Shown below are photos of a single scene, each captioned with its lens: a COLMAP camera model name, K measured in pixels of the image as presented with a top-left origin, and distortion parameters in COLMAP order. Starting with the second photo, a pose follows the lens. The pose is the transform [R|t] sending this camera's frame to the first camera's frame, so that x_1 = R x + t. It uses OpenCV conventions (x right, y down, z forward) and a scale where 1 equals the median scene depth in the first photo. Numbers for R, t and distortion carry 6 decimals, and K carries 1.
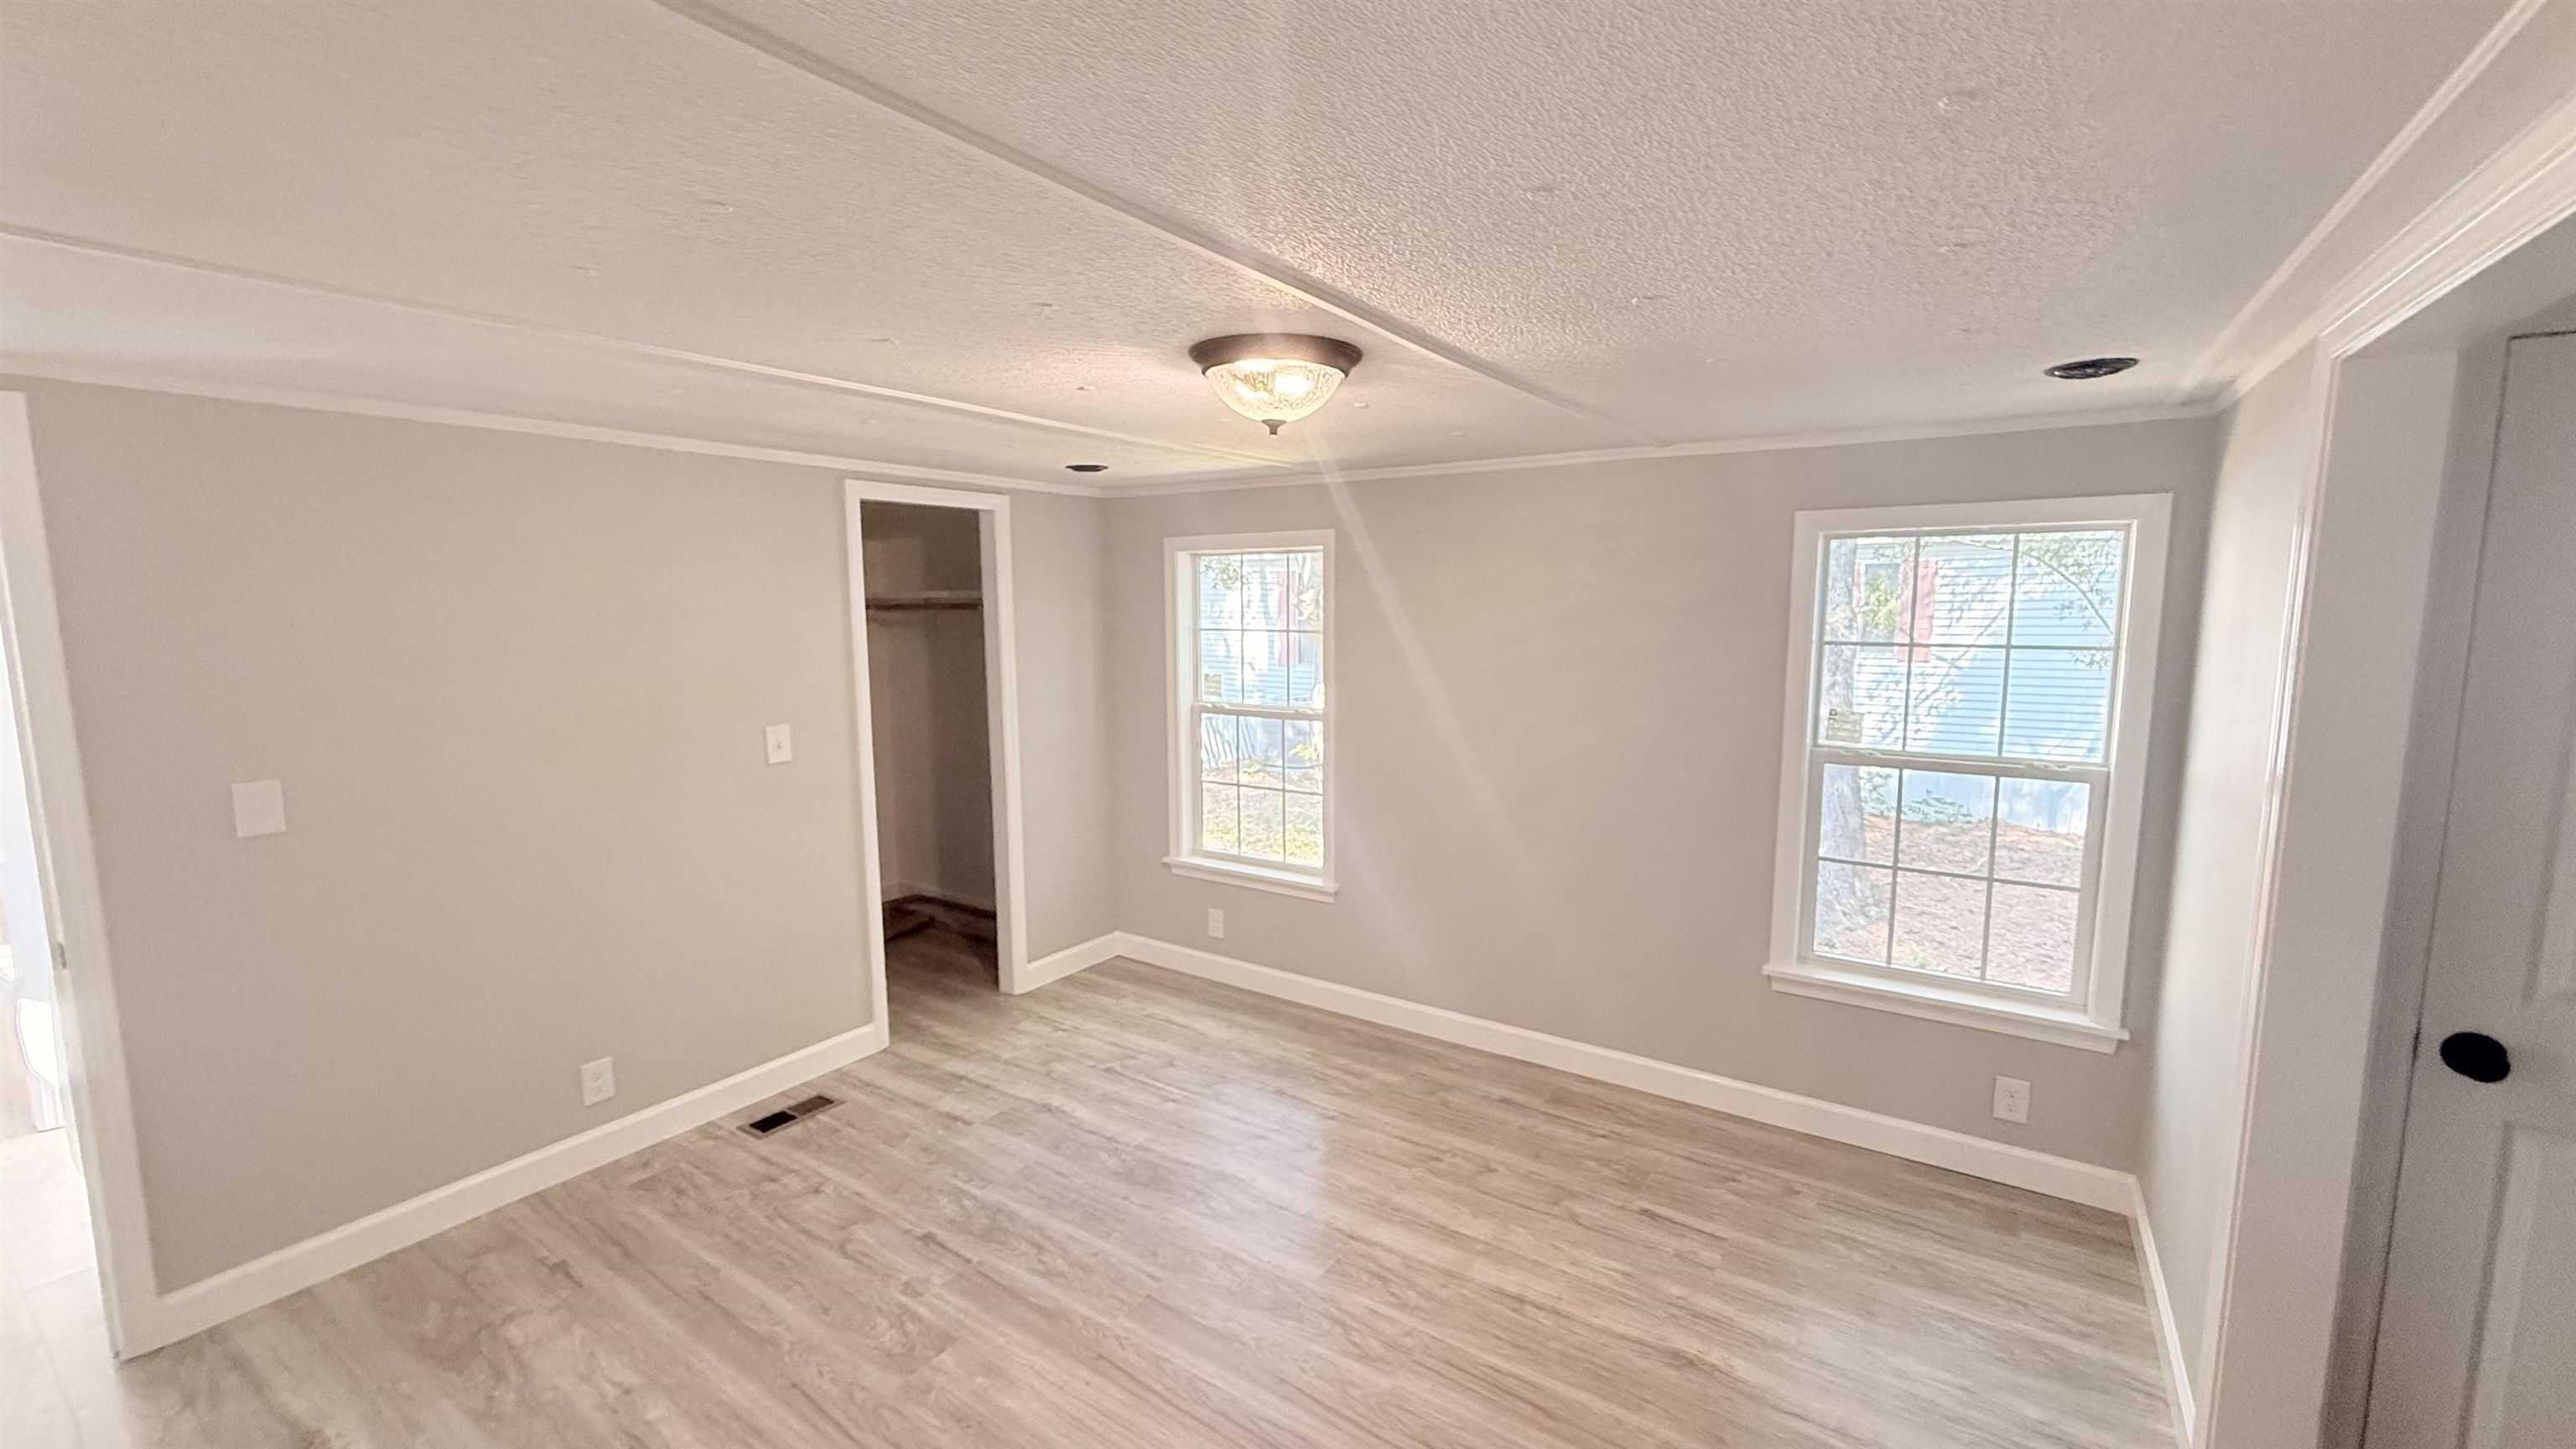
lens RADIAL K [[1024.0, 0, 1282.5], [0, 1024.0, 721.8], [0, 0, 1]] dist [0.000716, 0.000095]
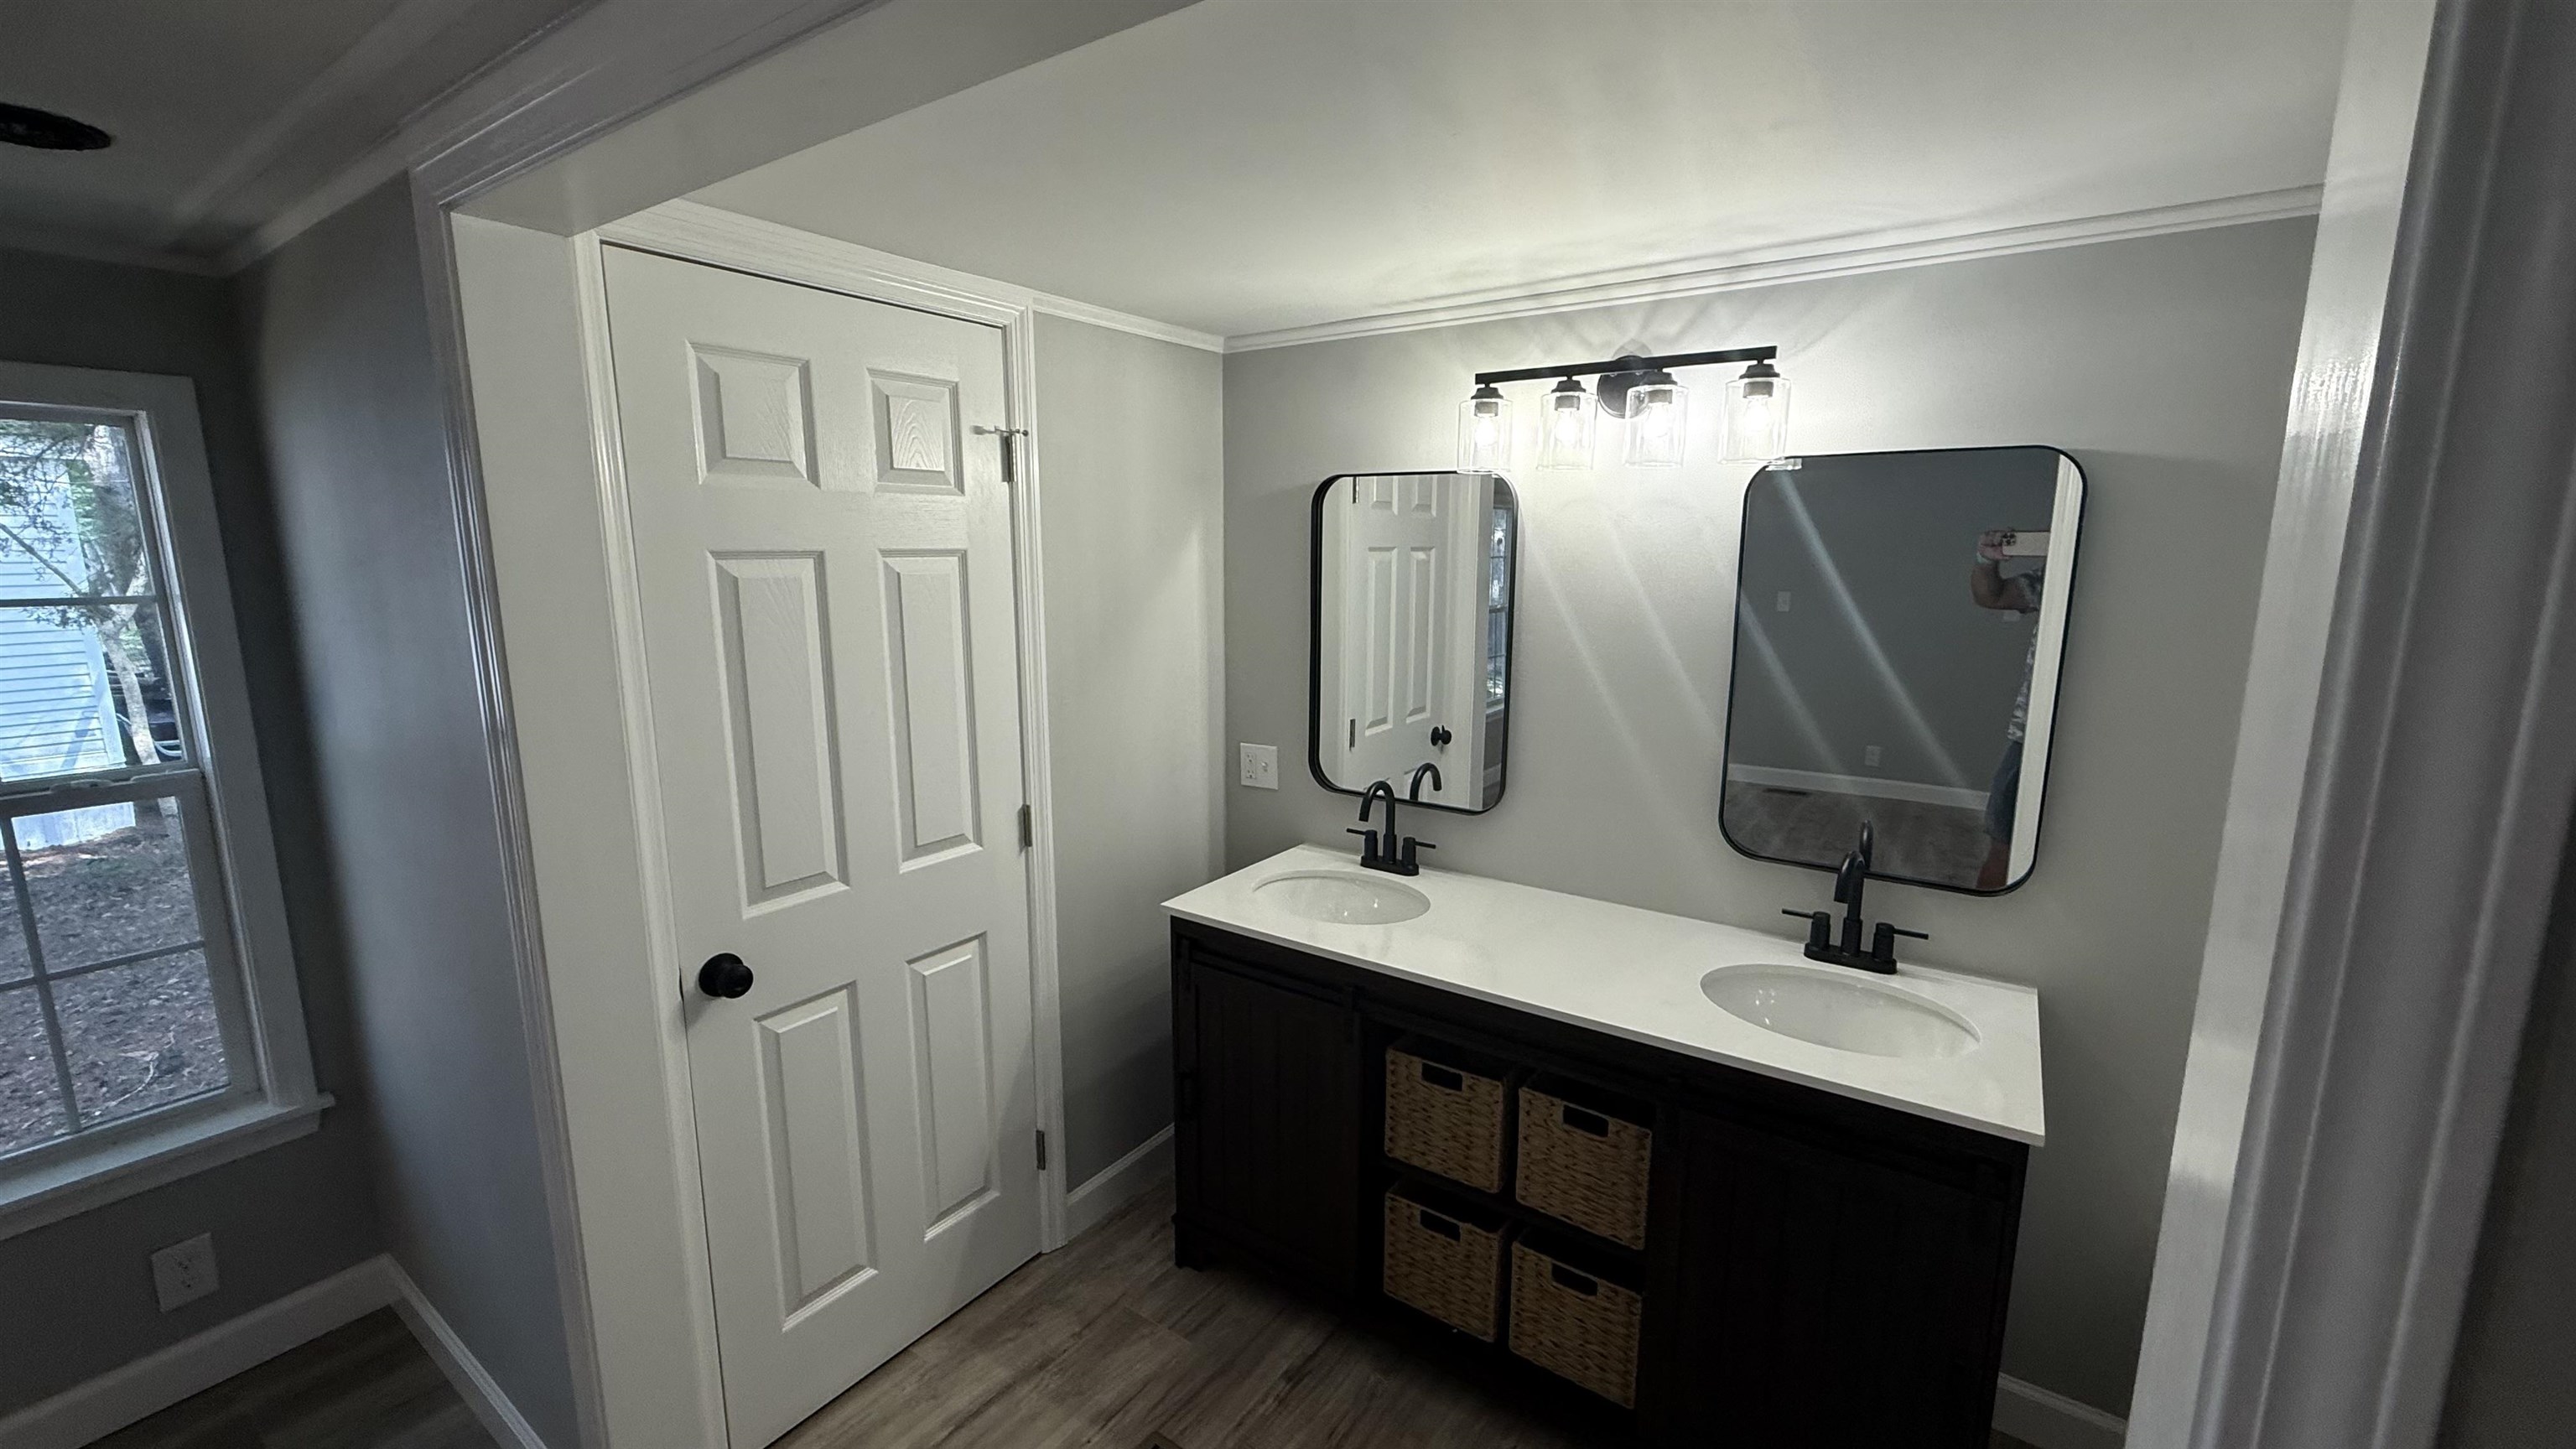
lens RADIAL K [[1024.0, 0, 1282.5], [0, 1024.0, 721.8], [0, 0, 1]] dist [0.000716, 0.000095]
pose [[0.019118, -0.171318, 0.985030, 0.125045], [0.112578, 0.979314, 0.168139, -0.020090], [-0.993459, 0.107678, 0.038009, 0.223159]]
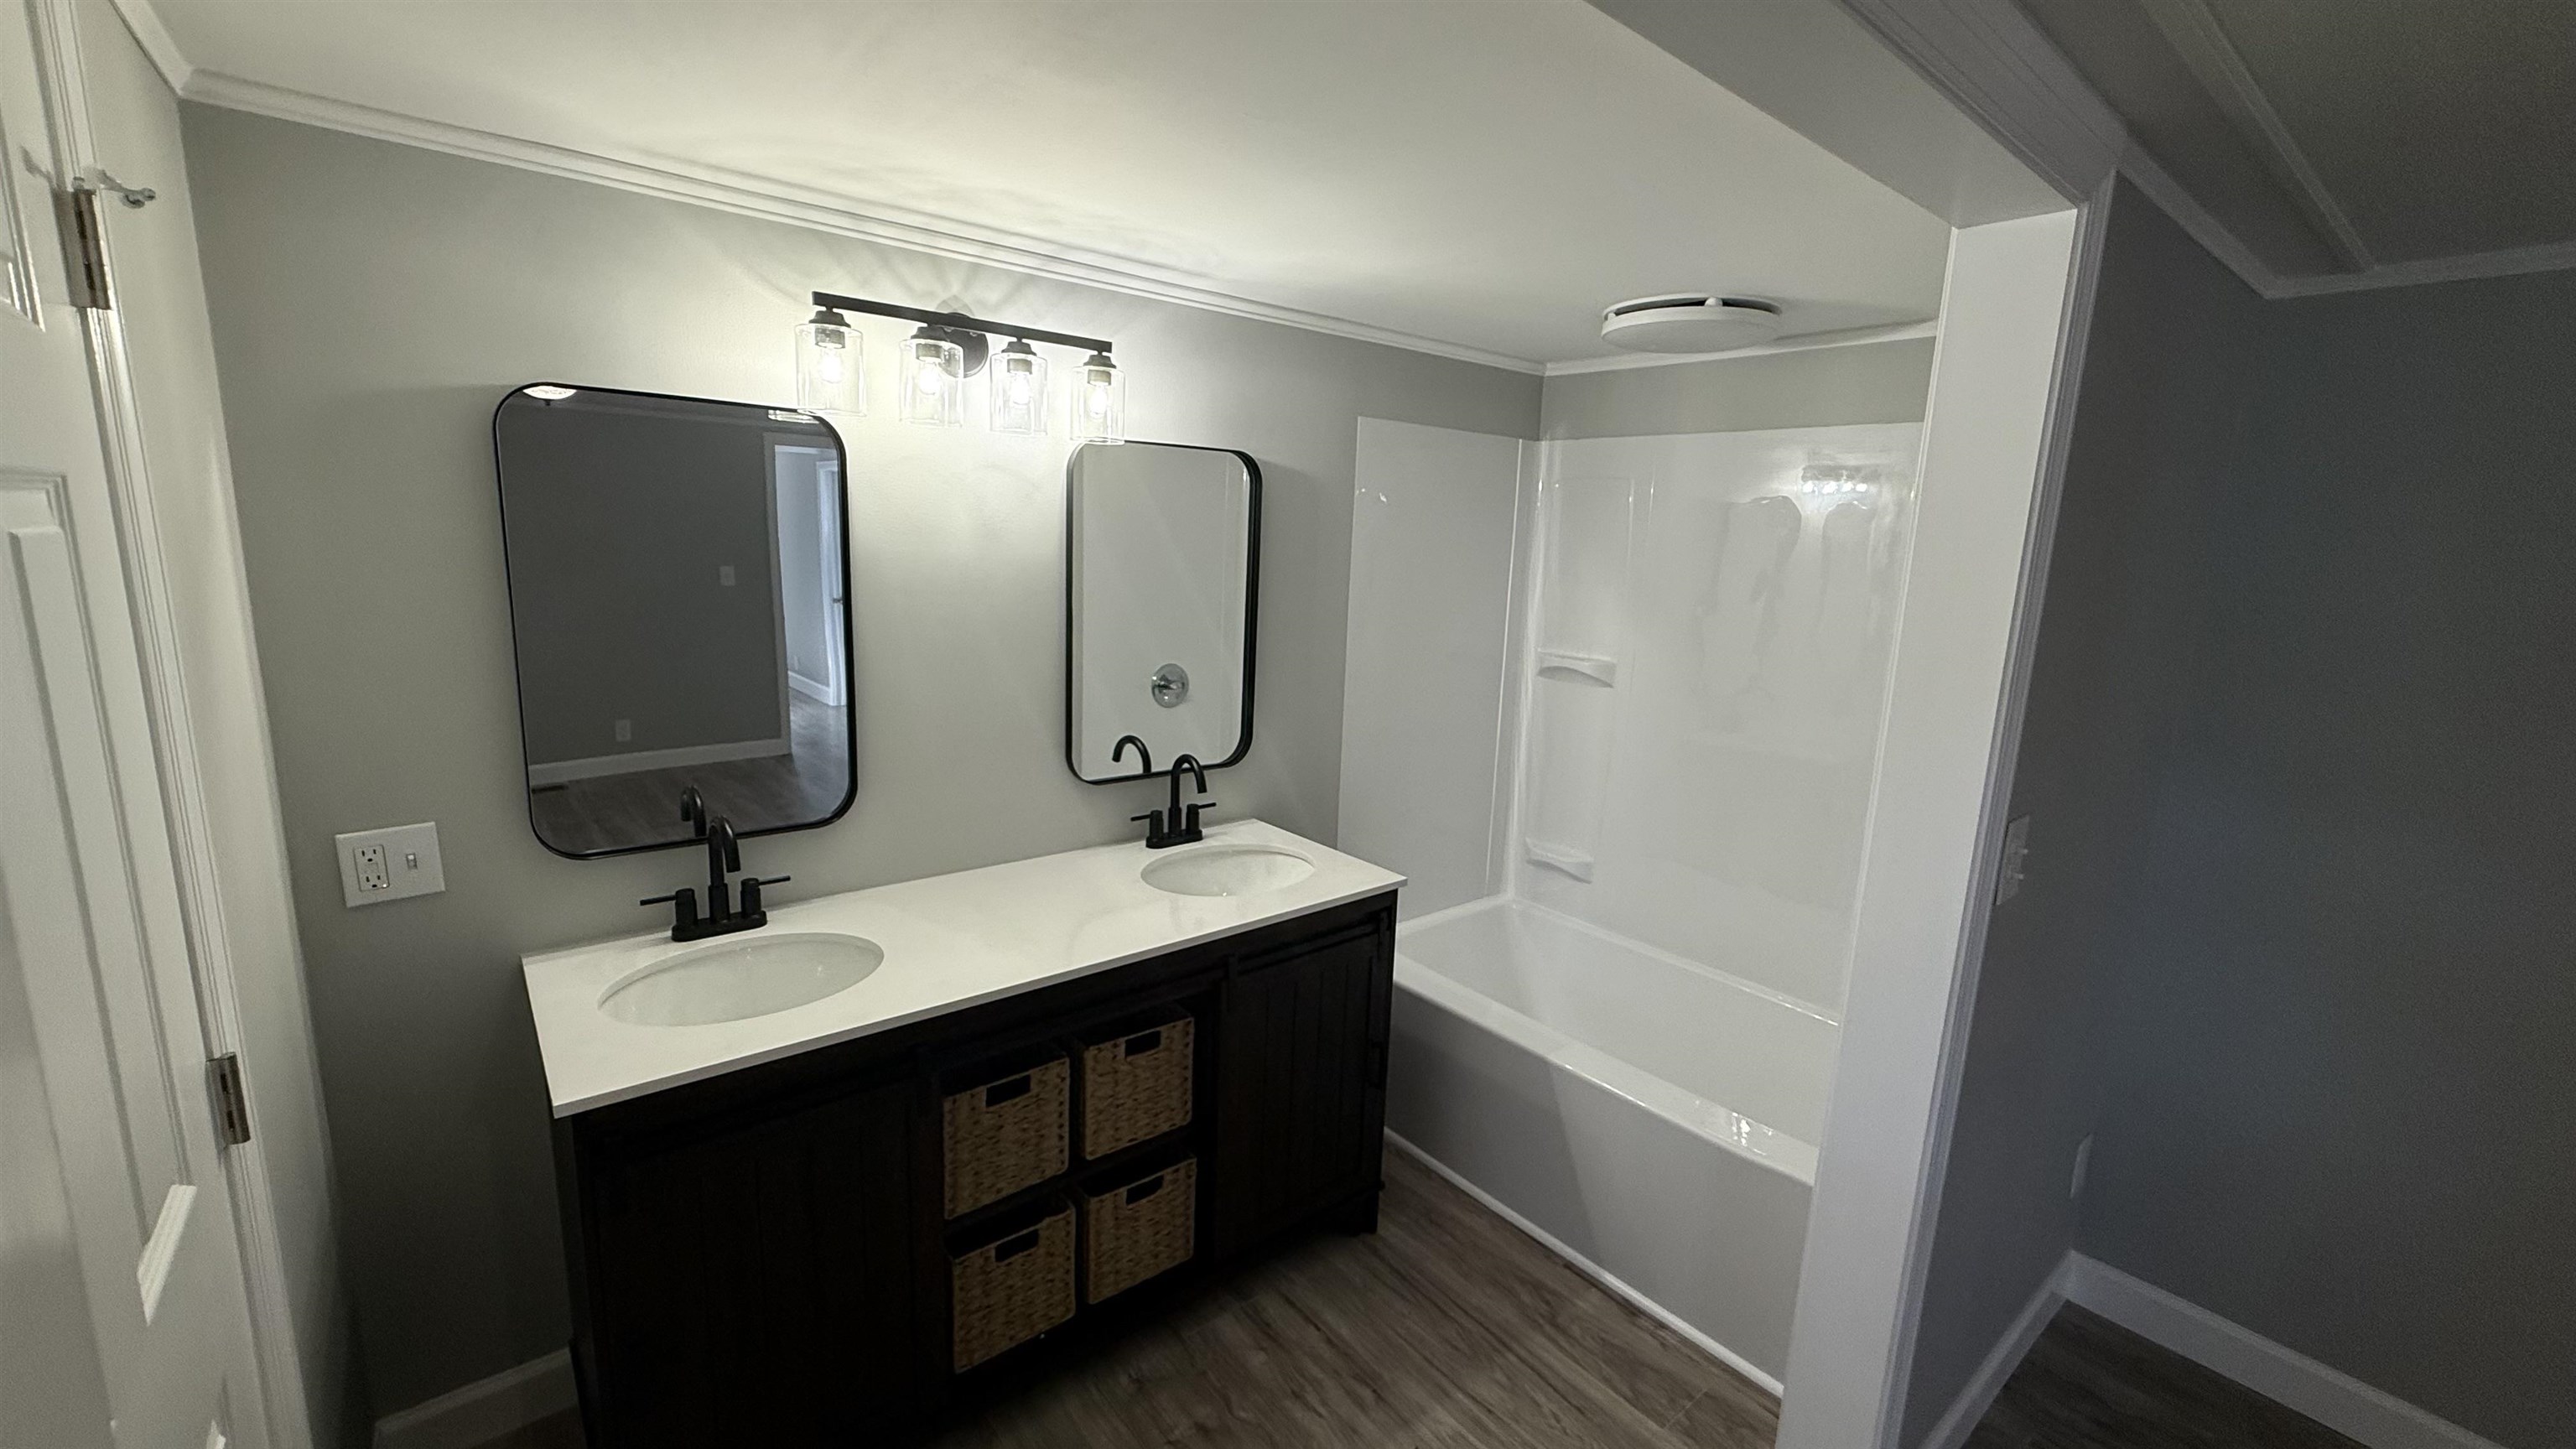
lens RADIAL K [[1032.6, 0, 1284.8], [0, 1032.6, 725.8], [0, 0, 1]] dist [-0.002393, -0.000004]
pose [[-0.955843, -0.085119, 0.281282, 0.444110], [-0.000007, 0.957142, 0.289619, -0.057469], [-0.293879, 0.276828, -0.914878, 0.641173]]
